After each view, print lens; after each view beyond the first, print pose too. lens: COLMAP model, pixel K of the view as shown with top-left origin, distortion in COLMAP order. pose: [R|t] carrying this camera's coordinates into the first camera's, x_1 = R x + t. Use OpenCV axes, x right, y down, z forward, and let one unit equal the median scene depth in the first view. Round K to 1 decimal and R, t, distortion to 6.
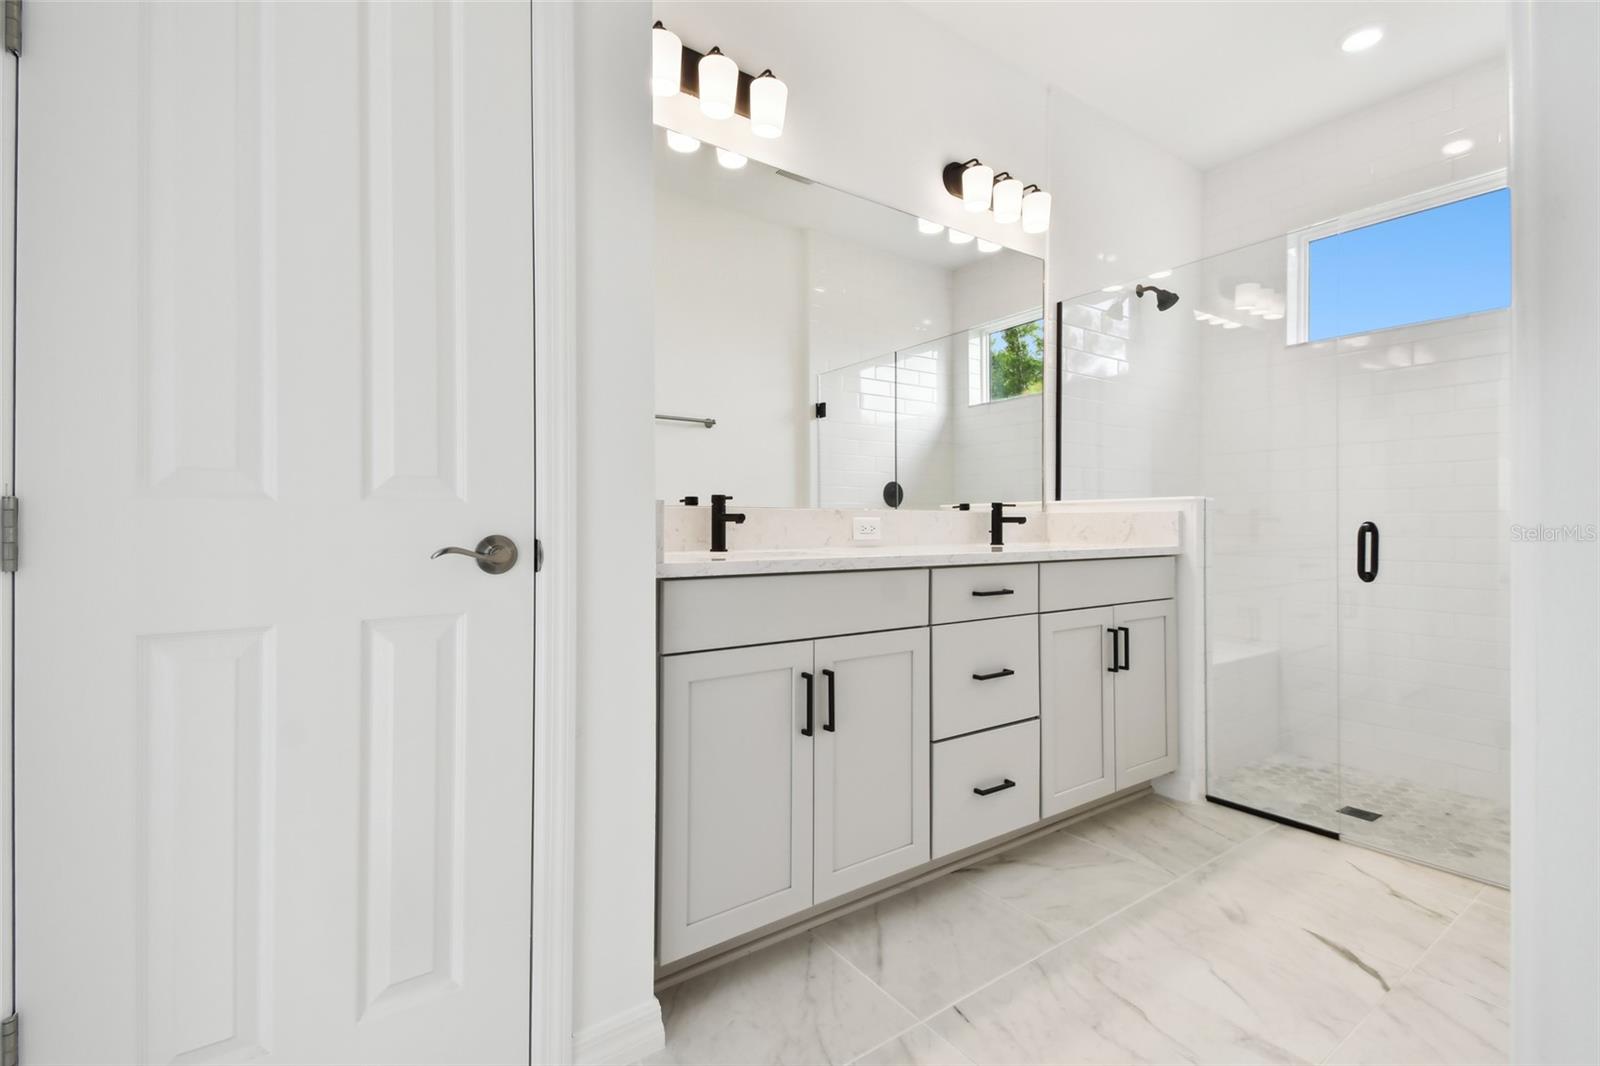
lens RADIAL K [[706.8, 0, 792.7], [0, 706.8, 538.9], [0, 0, 1]] dist [0.035201, -0.015611]
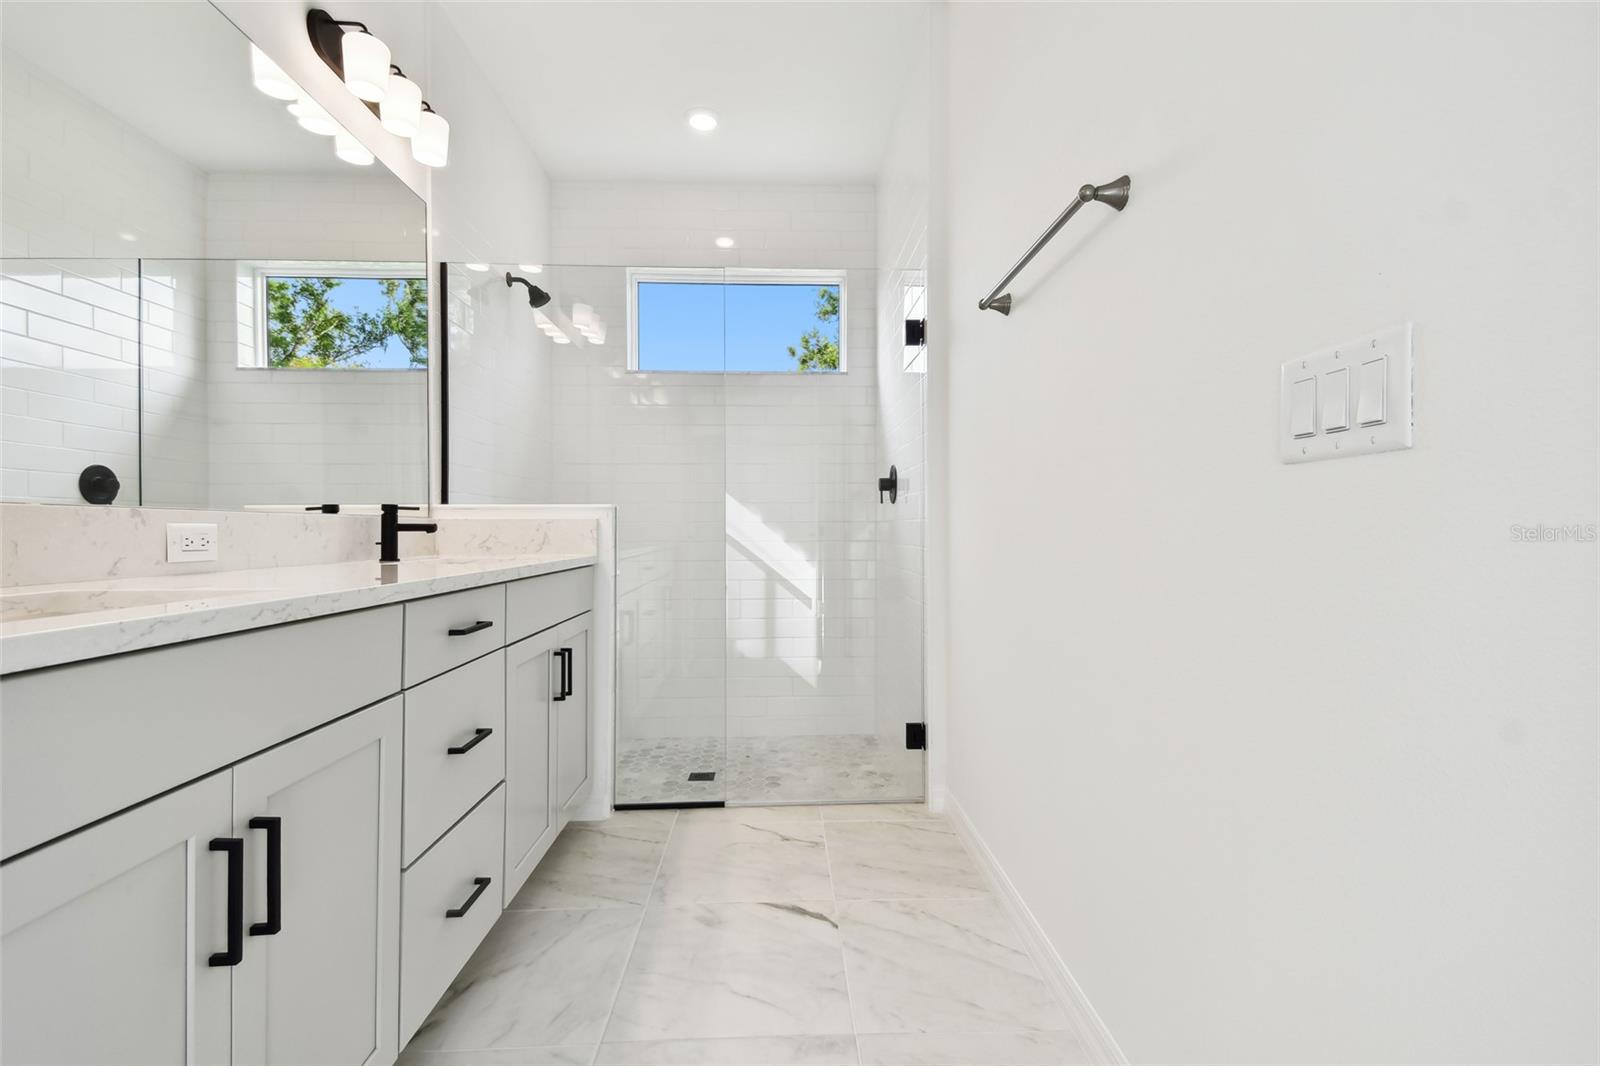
lens RADIAL K [[710.0, 0, 805.6], [0, 710.0, 532.8], [0, 0, 1]] dist [0.064635, -0.035778]
pose [[0.543599, -0.004790, 0.839332, -0.110411], [0.019810, 0.999778, -0.007125, -0.007189], [-0.839112, 0.020500, 0.543573, 0.222814]]
